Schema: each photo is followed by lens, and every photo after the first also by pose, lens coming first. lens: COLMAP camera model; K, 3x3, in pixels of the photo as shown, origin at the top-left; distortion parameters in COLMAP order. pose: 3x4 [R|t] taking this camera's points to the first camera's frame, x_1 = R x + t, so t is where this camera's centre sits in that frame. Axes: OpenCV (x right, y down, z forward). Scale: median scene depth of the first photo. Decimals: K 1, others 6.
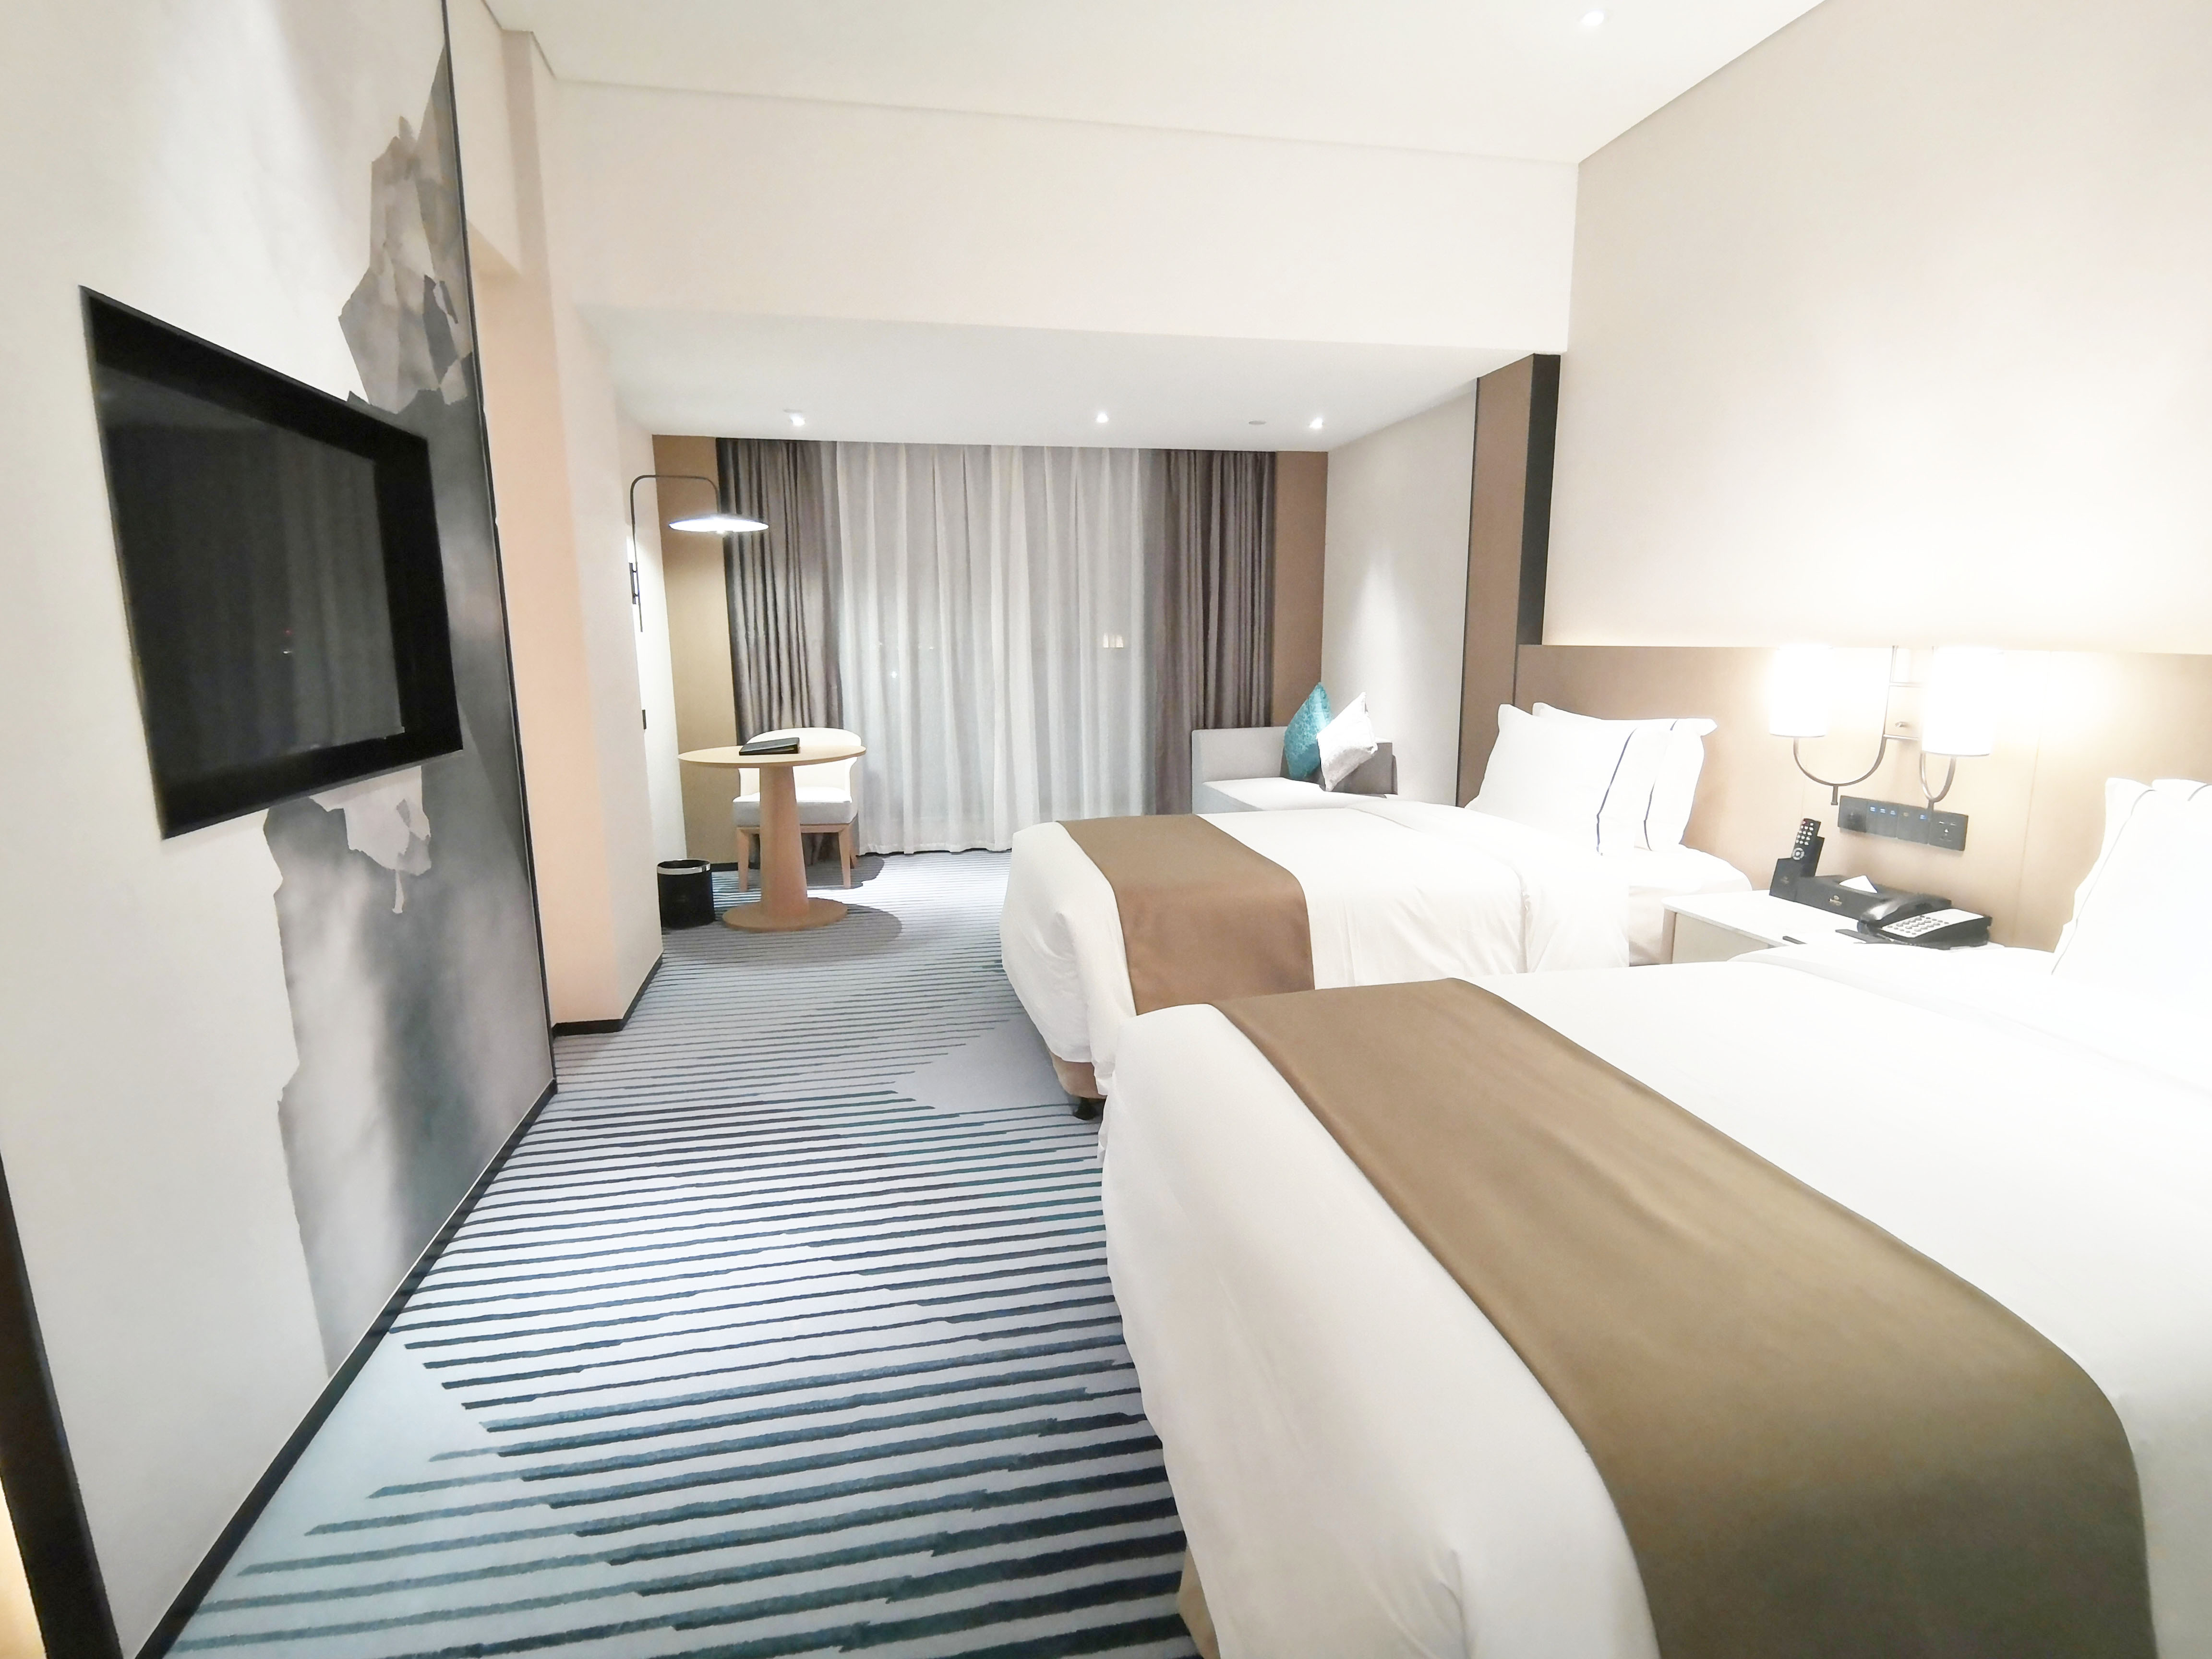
lens RADIAL K [[1089.3, 0, 1103.1], [0, 1089.3, 822.5], [0, 0, 1]] dist [0.003662, -0.003074]
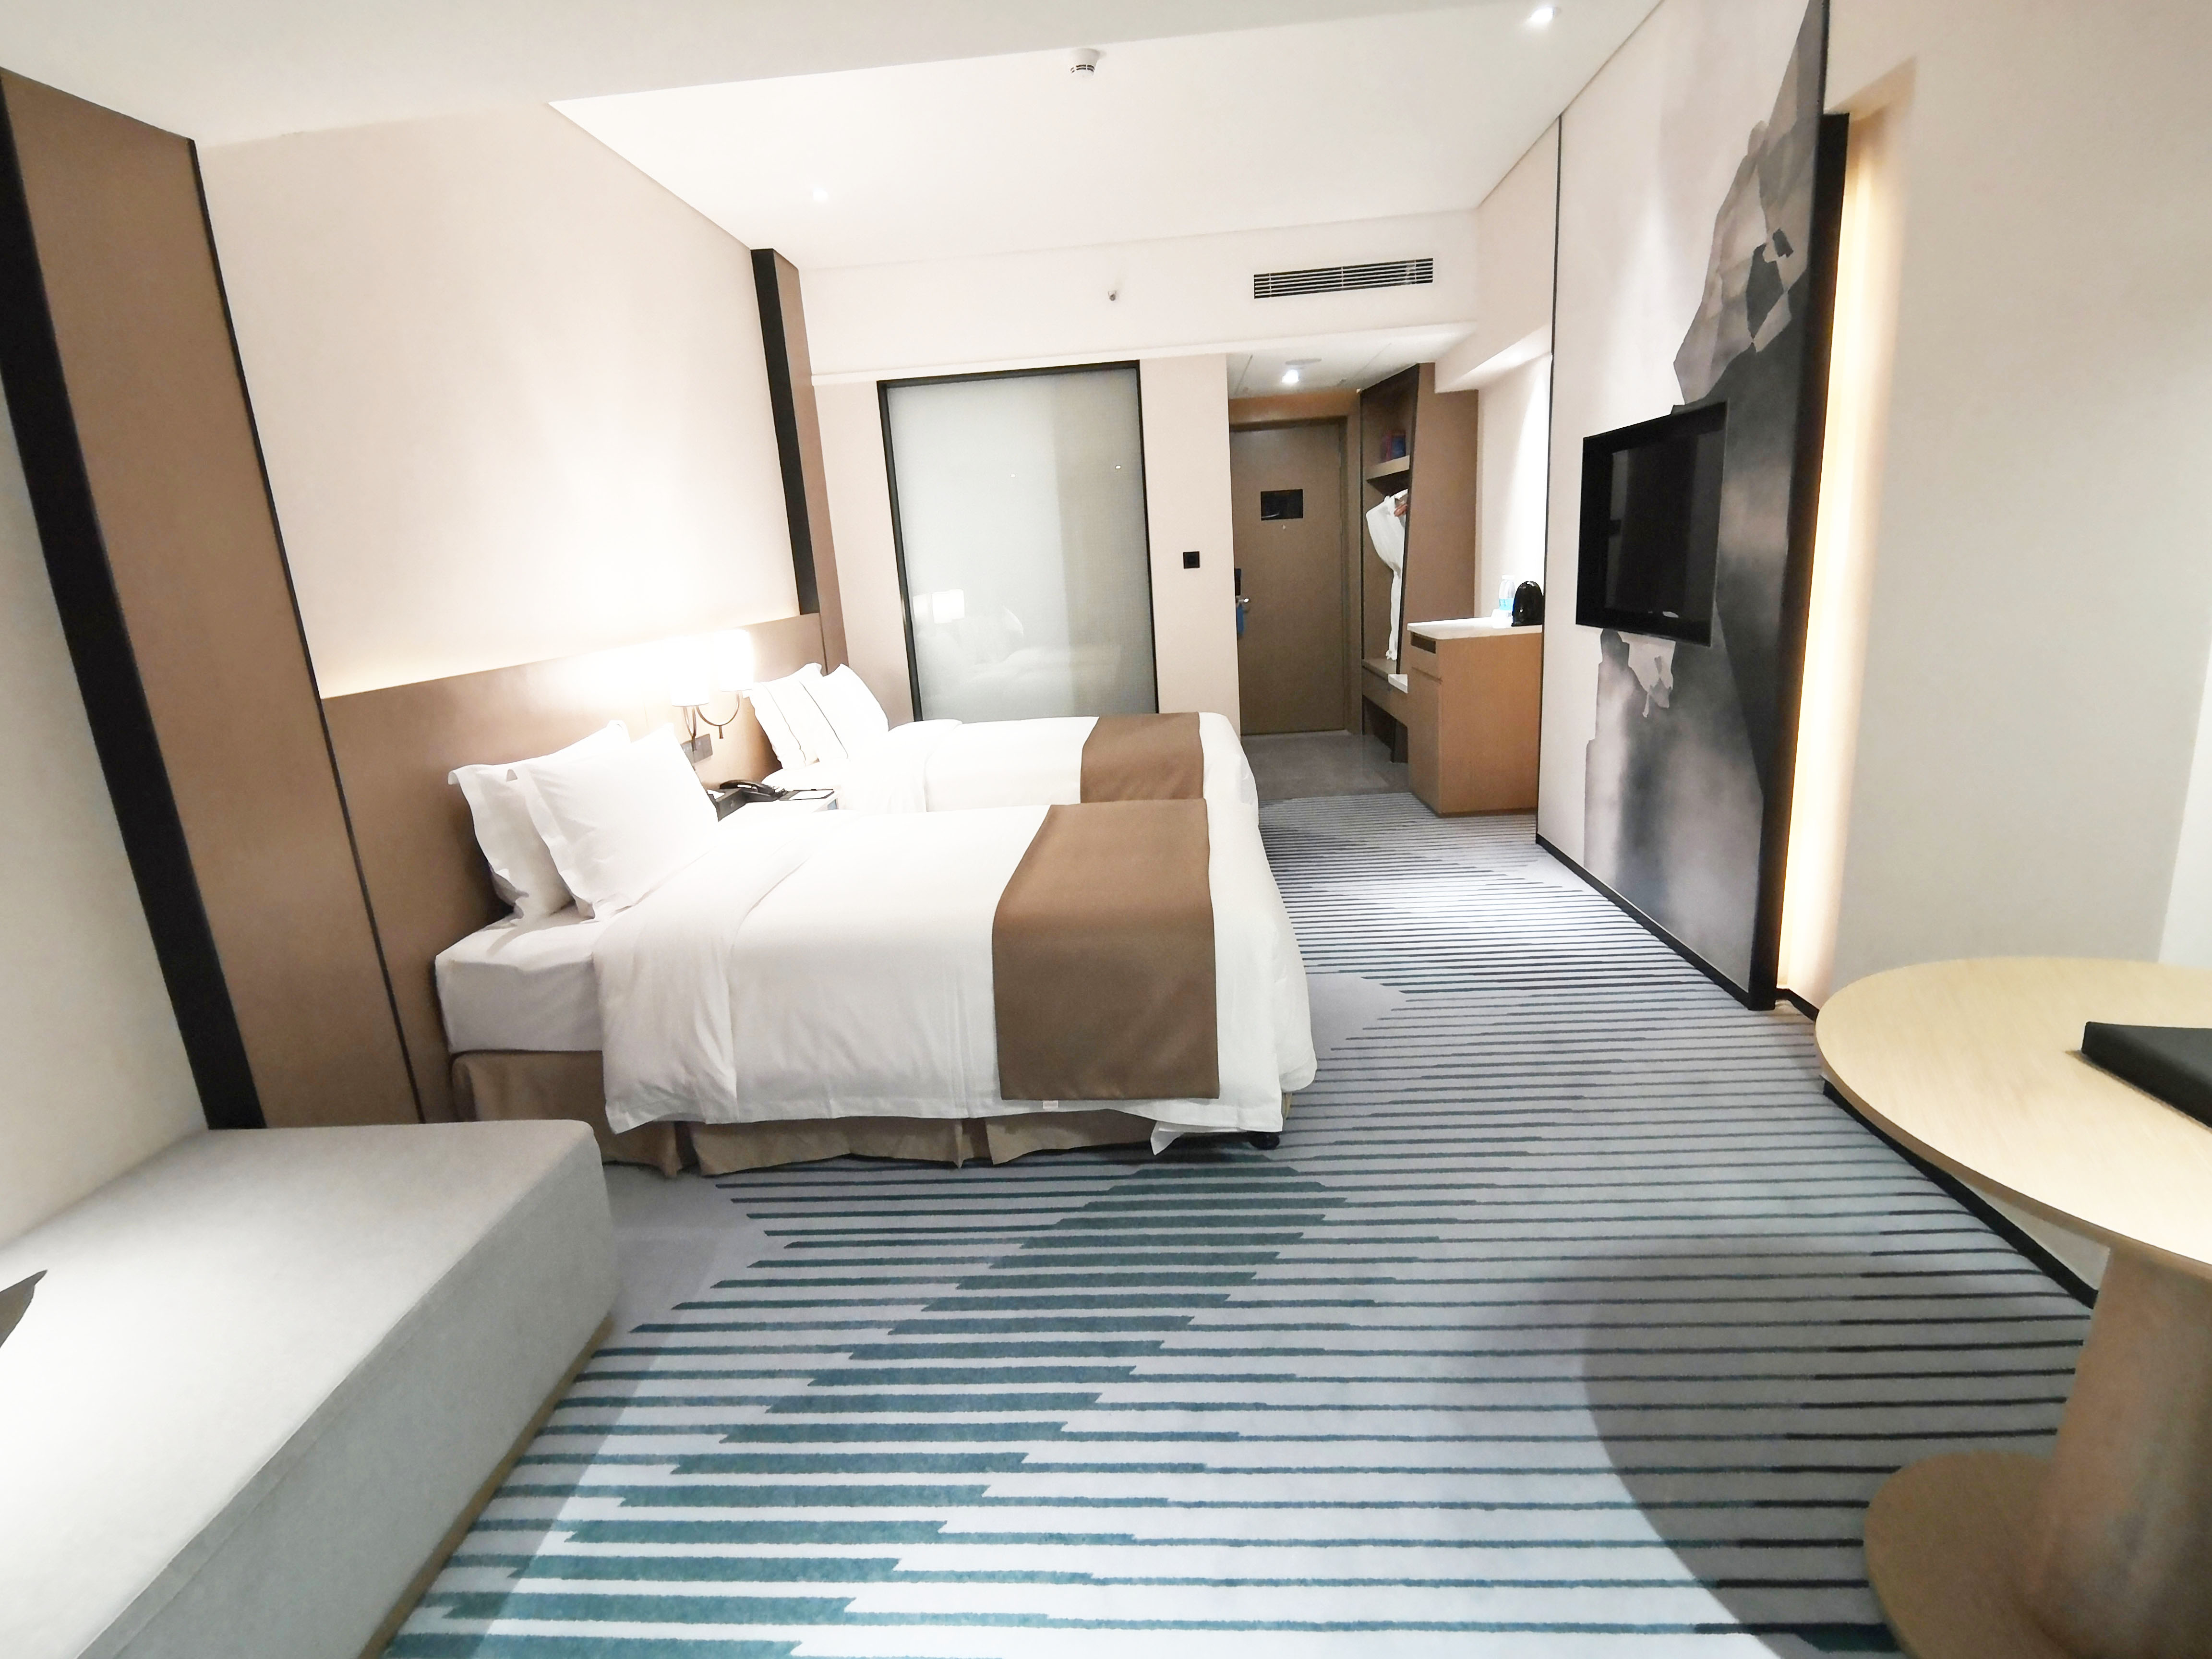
lens RADIAL K [[1089.3, 0, 1081.7], [0, 1089.3, 830.1], [0, 0, 1]] dist [0.003662, -0.003074]
pose [[-0.964370, 0.010098, 0.264364, -0.236496], [0.117534, 0.911596, 0.393928, -0.523510], [-0.237015, 0.410964, -0.880302, 2.728653]]
